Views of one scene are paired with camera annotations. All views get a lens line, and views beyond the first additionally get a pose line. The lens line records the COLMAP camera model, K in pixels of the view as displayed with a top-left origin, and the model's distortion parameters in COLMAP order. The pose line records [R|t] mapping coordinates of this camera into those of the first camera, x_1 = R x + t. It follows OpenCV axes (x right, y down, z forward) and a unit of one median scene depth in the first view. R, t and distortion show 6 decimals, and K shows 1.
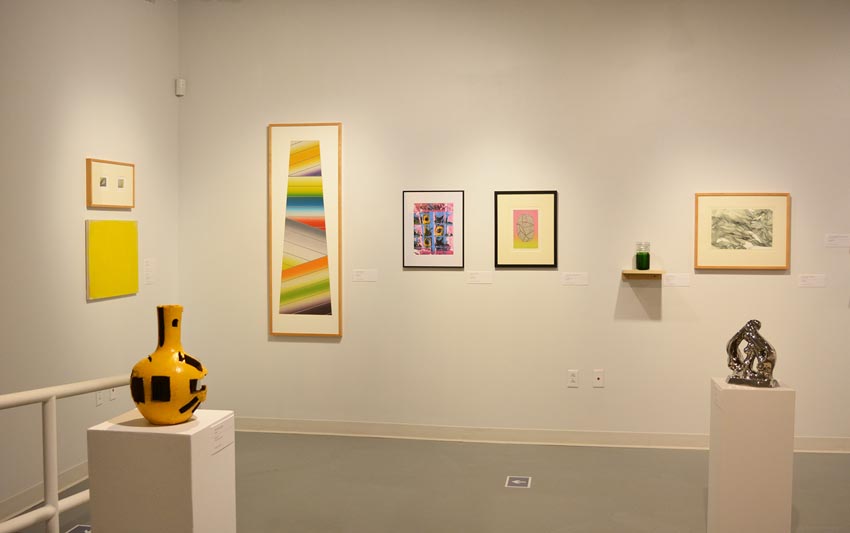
lens RADIAL K [[929.1, 0, 425.7], [0, 929.1, 262.5], [0, 0, 1]] dist [-0.009724, 0.000000]
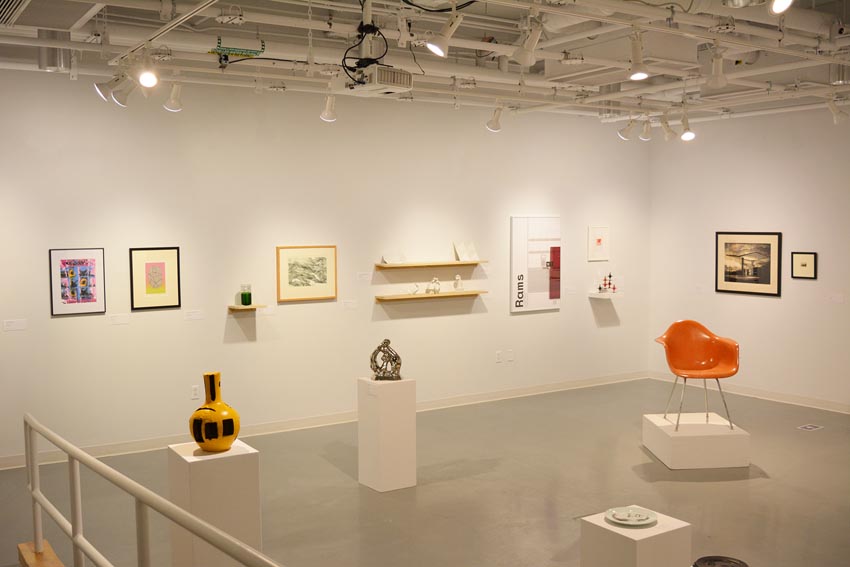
lens RADIAL K [[906.4, 0, 425.4], [0, 906.4, 286.4], [0, 0, 1]] dist [-0.099513, 0.000000]
pose [[0.747102, -0.054618, 0.662462, -0.426605], [0.036384, 0.998485, 0.041289, -0.062289], [-0.663713, -0.006744, 0.747957, -0.143417]]
